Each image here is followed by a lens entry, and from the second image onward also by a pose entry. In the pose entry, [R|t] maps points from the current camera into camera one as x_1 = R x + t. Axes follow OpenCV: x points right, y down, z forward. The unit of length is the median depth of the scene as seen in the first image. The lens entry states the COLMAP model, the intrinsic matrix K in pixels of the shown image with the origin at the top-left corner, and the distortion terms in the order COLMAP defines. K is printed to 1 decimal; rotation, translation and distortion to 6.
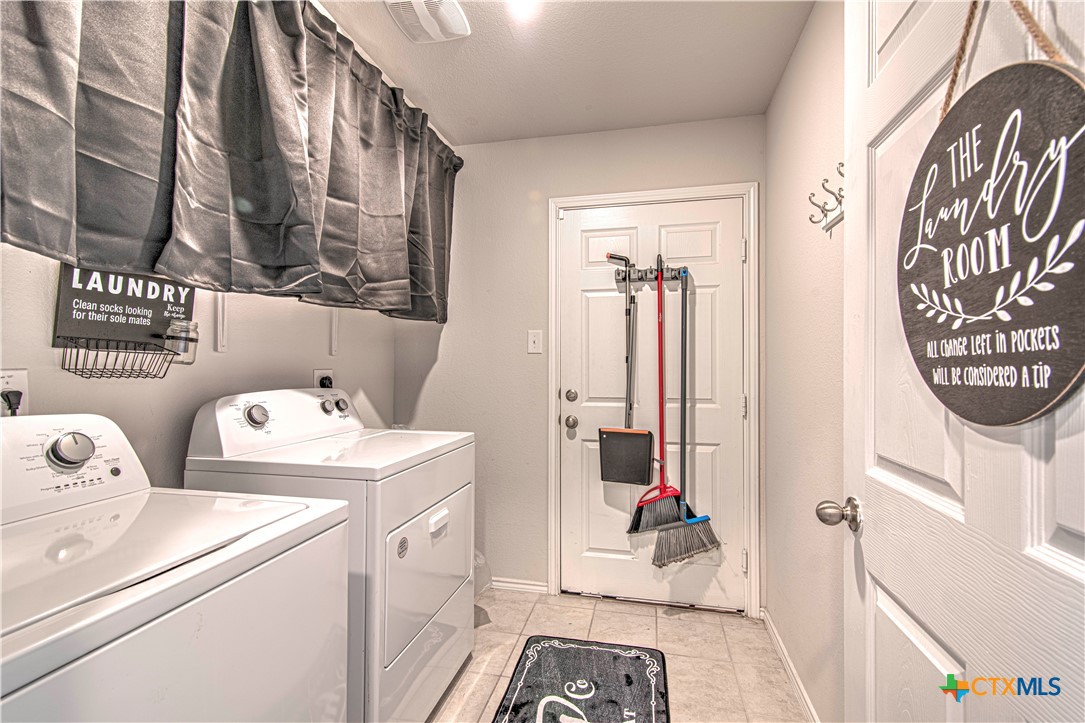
lens RADIAL K [[496.2, 0, 543.7], [0, 496.2, 364.6], [0, 0, 1]] dist [0.010156, -0.000332]
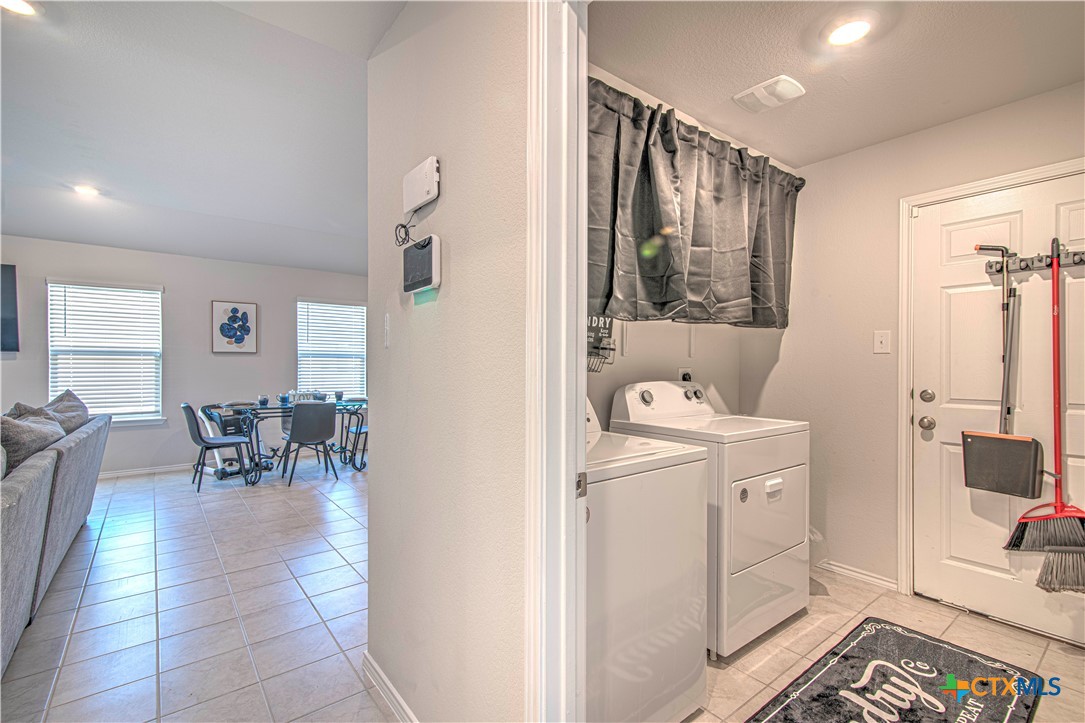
lens RADIAL K [[482.6, 0, 549.4], [0, 482.6, 367.4], [0, 0, 1]] dist [0.020200, -0.000727]
pose [[0.782952, 0.004466, -0.622066, 0.095683], [0.000183, 0.999973, 0.007409, -0.001321], [0.622082, -0.005914, 0.782930, -0.287802]]
